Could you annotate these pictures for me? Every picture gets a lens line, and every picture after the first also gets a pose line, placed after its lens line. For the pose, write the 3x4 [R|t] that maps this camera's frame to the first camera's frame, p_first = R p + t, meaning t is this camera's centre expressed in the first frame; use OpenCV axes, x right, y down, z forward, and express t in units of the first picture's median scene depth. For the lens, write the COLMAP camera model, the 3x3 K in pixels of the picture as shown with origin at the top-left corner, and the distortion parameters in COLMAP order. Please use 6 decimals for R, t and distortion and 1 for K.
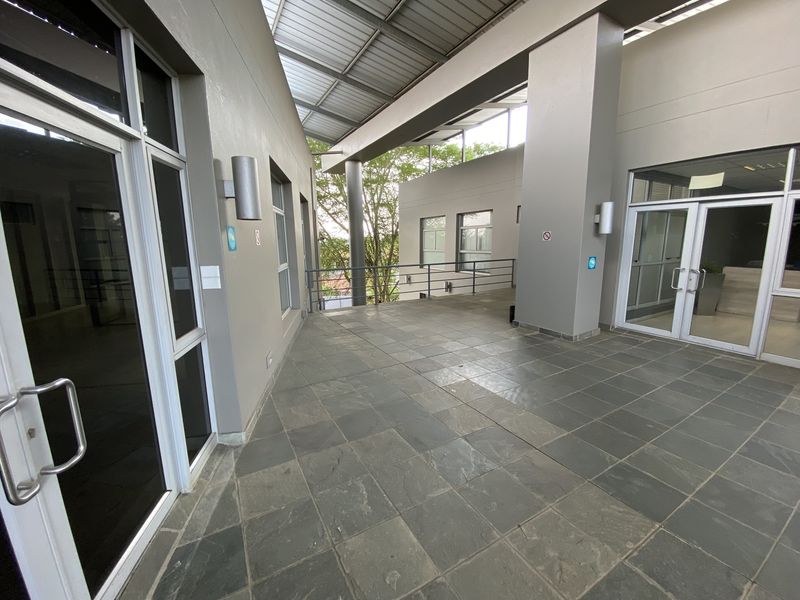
lens RADIAL K [[326.9, 0, 396.9], [0, 326.9, 299.3], [0, 0, 1]] dist [-0.004121, -0.001555]
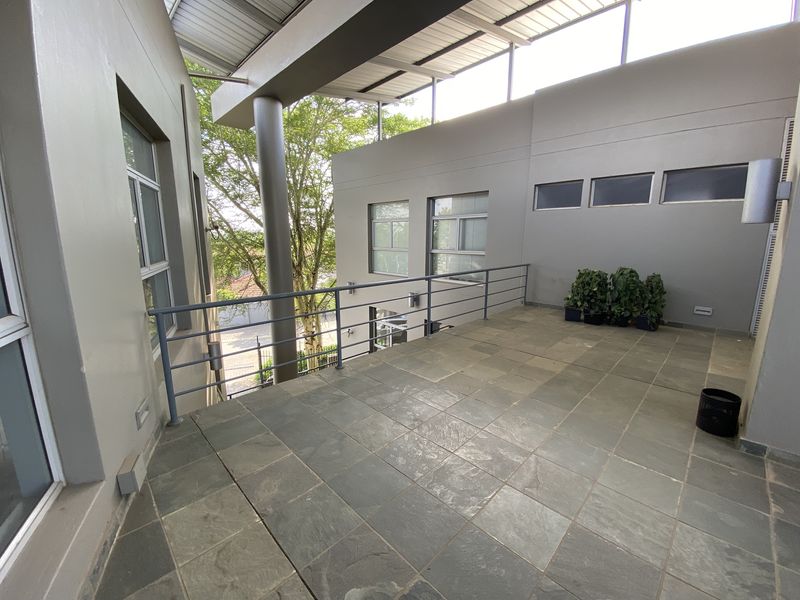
lens RADIAL K [[326.9, 0, 399.7], [0, 326.9, 299.5], [0, 0, 1]] dist [-0.004121, -0.001555]
pose [[0.965283, -0.022583, 0.260229, -0.052803], [0.020791, 0.999737, 0.009637, -0.044414], [-0.260378, -0.003892, 0.965499, 0.295673]]
